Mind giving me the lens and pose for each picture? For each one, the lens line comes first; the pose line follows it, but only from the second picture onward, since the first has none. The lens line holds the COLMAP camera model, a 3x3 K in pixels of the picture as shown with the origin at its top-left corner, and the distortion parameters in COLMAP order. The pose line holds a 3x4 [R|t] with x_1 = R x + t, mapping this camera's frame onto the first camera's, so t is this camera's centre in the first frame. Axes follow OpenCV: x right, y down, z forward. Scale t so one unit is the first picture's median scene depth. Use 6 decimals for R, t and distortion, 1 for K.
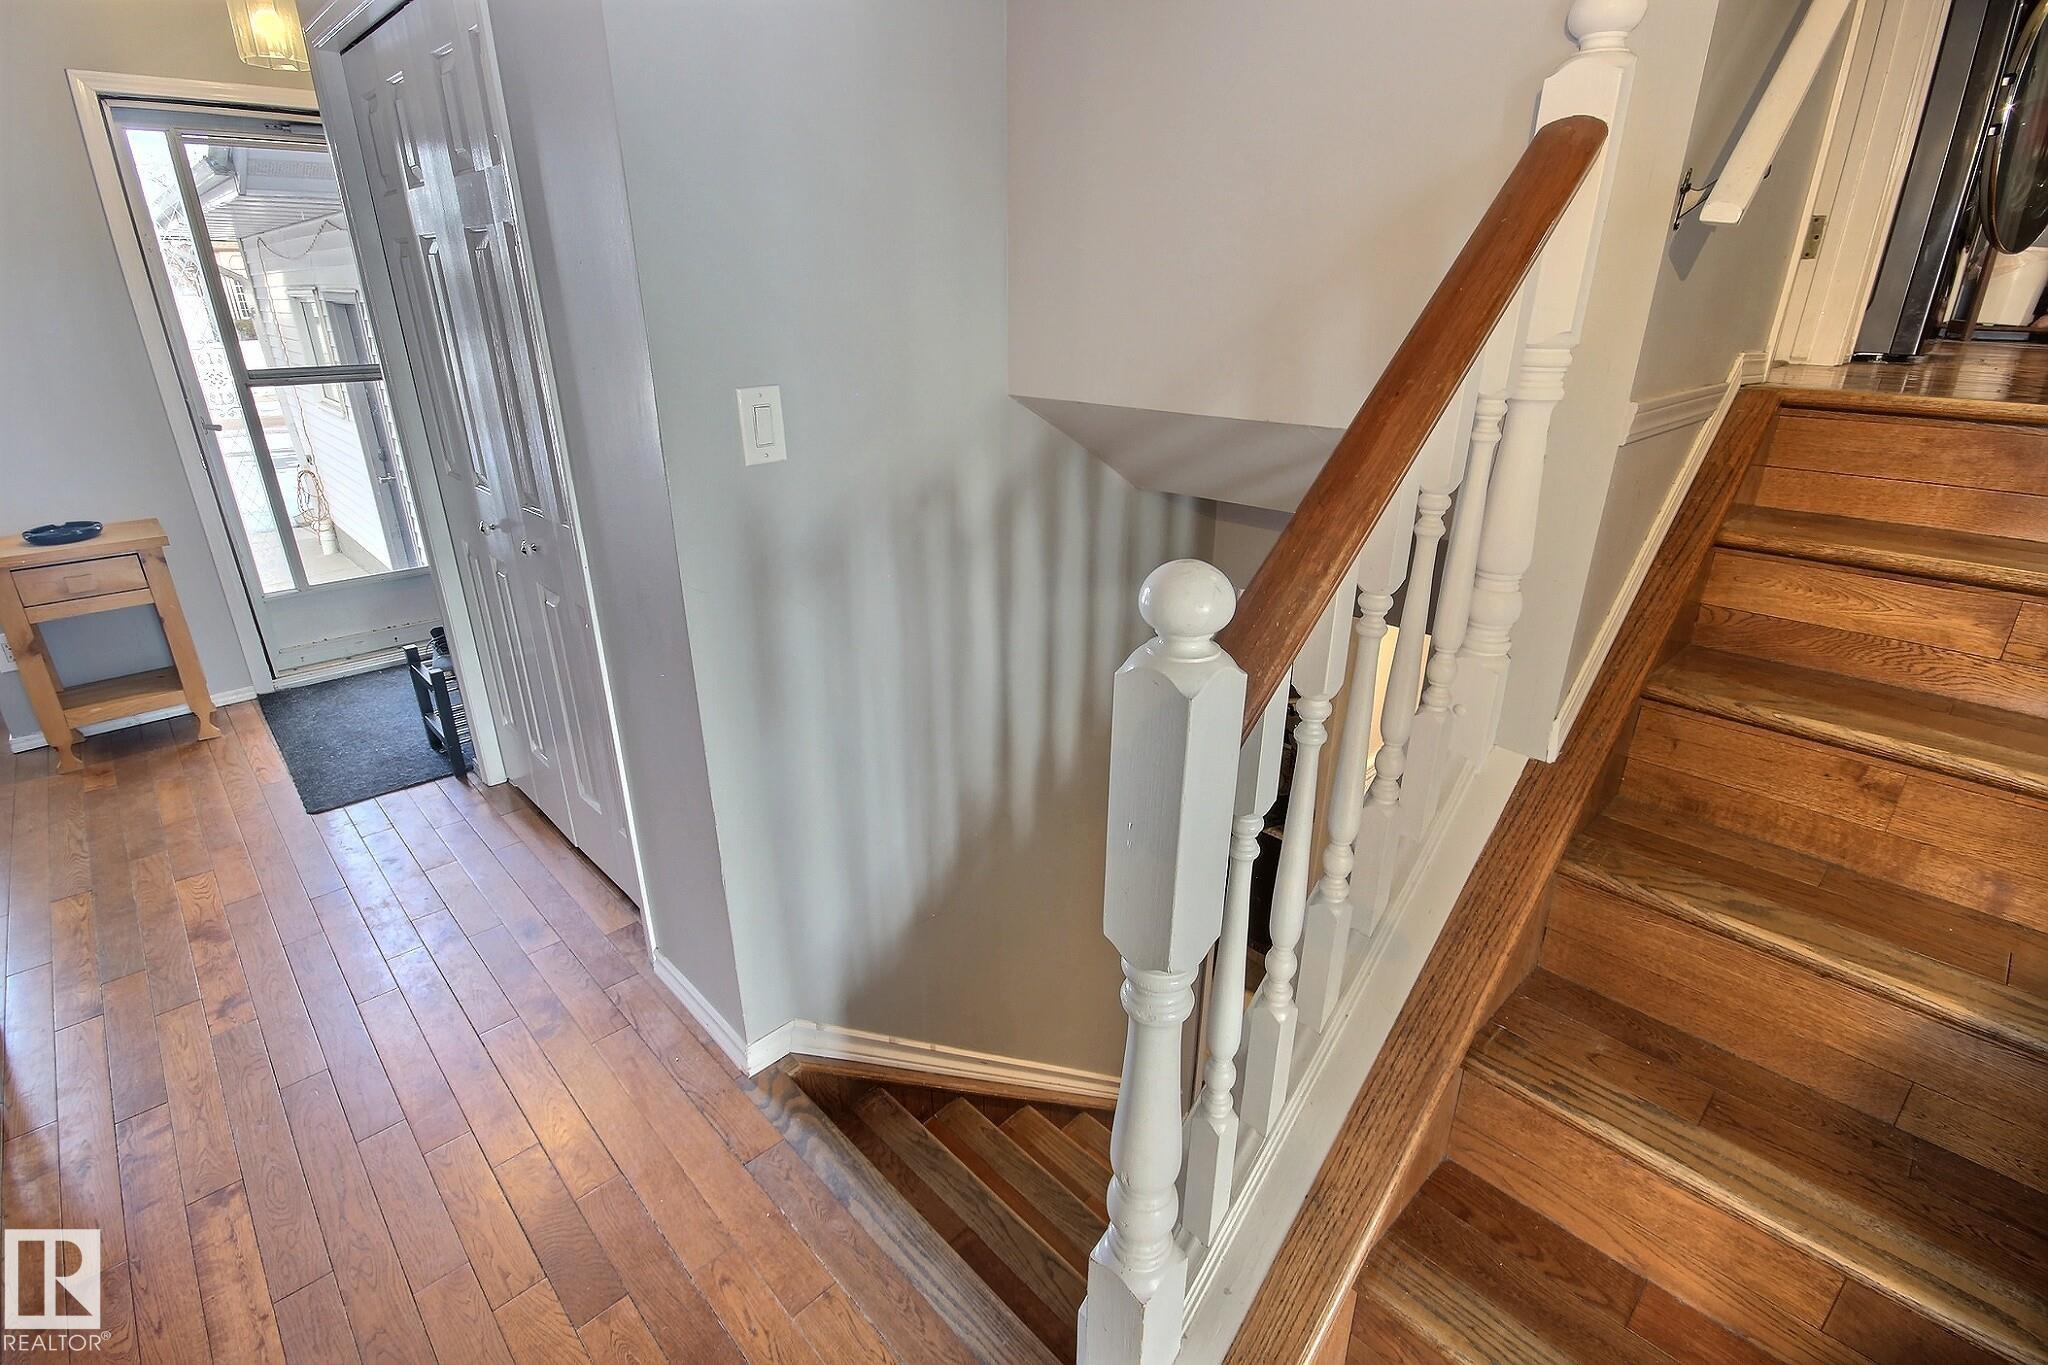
lens RADIAL K [[956.0, 0, 1030.3], [0, 956.0, 682.4], [0, 0, 1]] dist [0.003185, -0.010984]
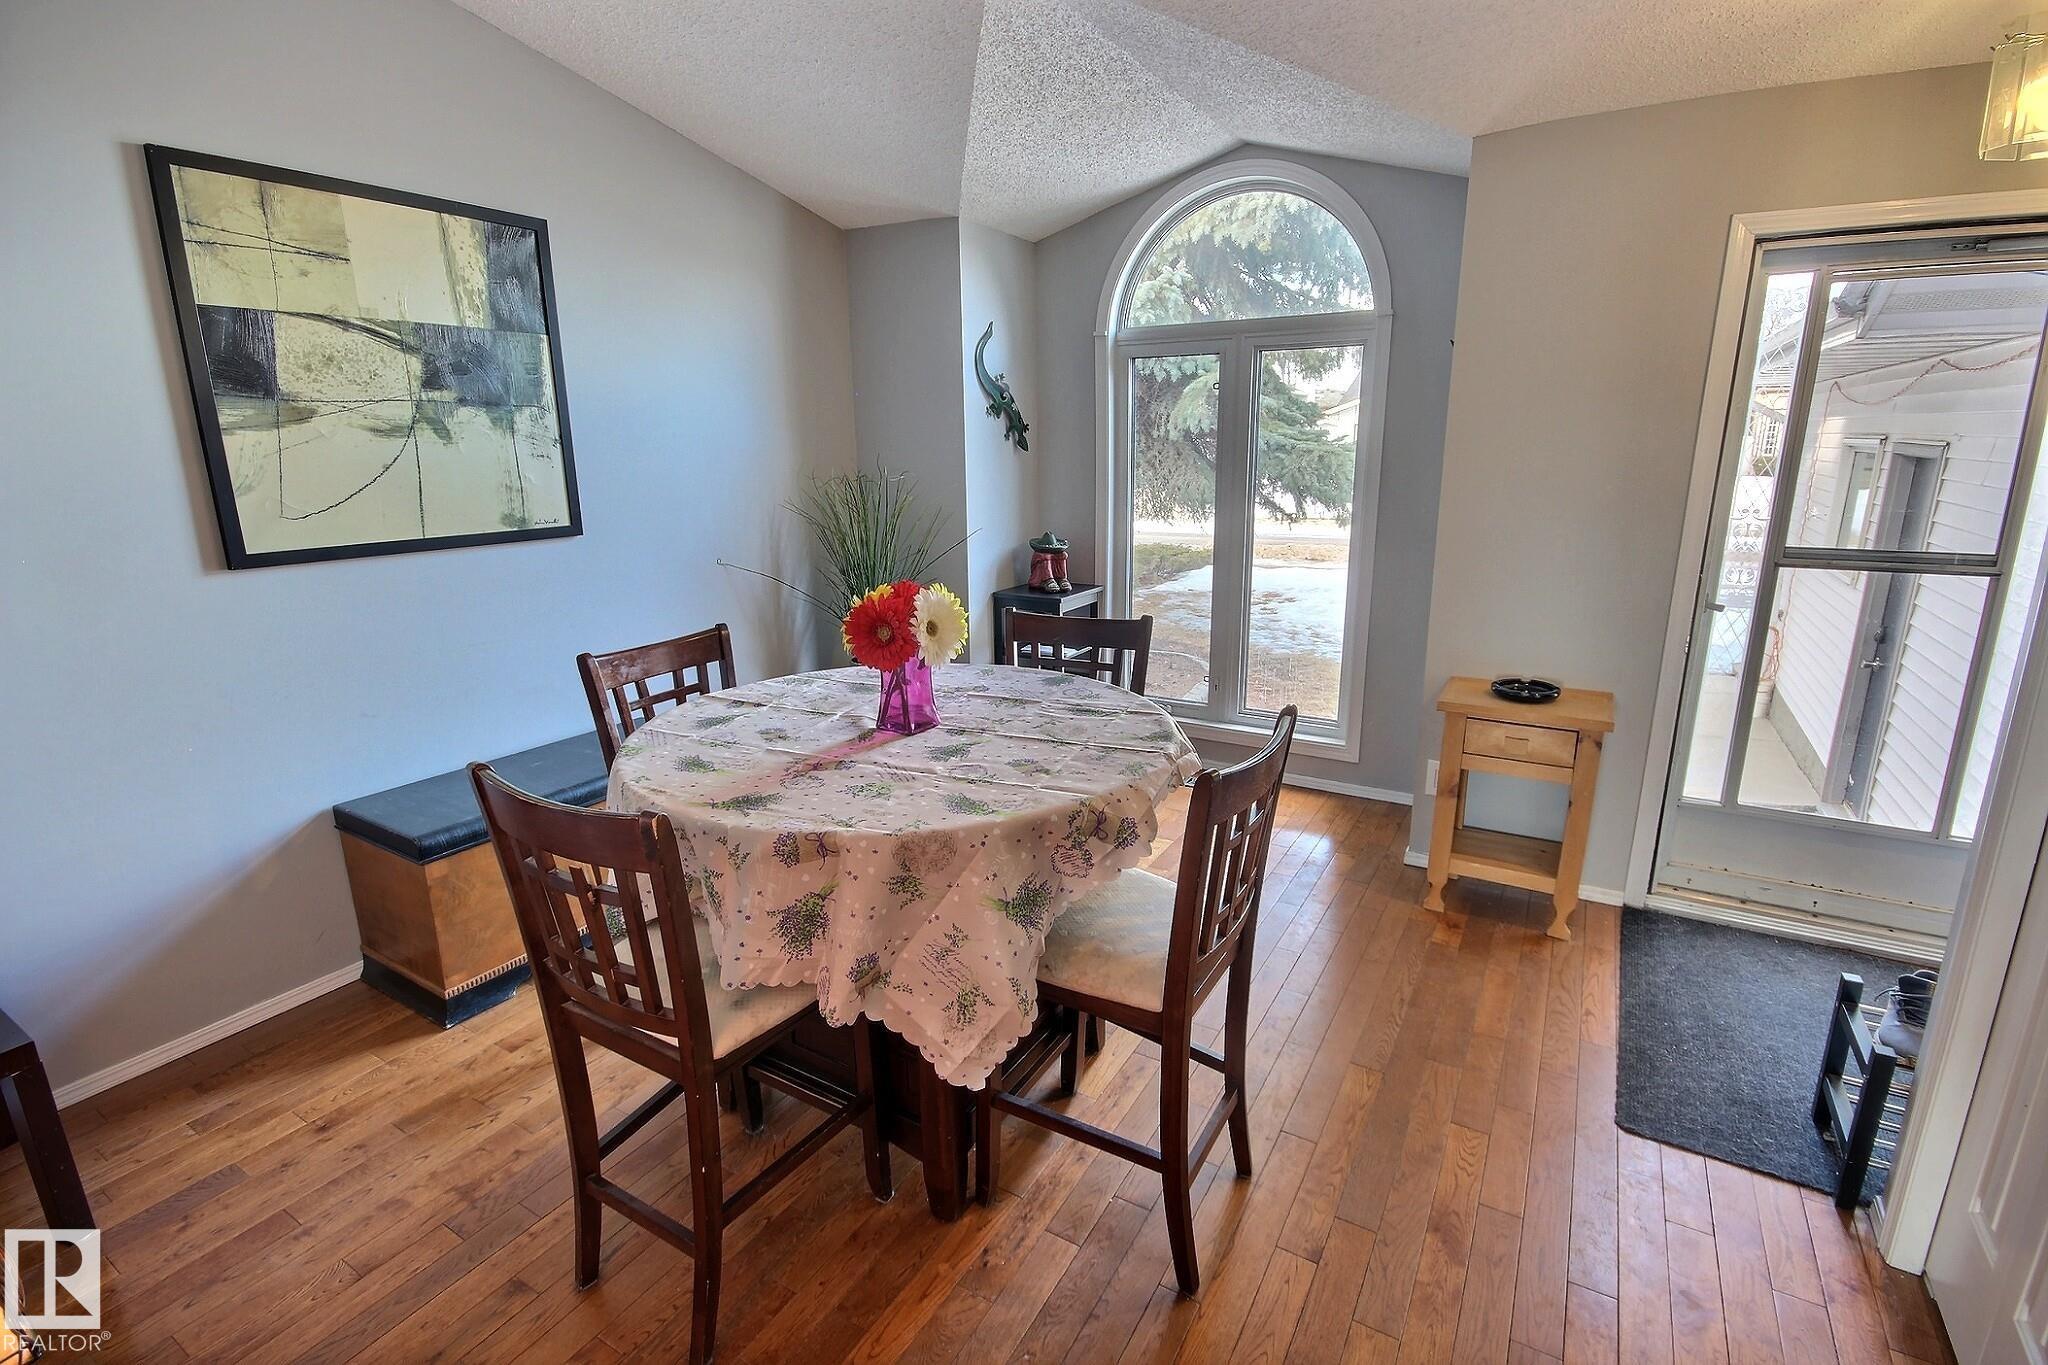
lens RADIAL K [[956.0, 0, 1030.3], [0, 956.0, 682.4], [0, 0, 1]] dist [0.003185, -0.010984]
pose [[0.272089, 0.234972, -0.933143, -0.235777], [-0.351509, 0.926984, 0.130927, -0.113234], [0.895773, 0.292384, 0.334817, 0.205878]]
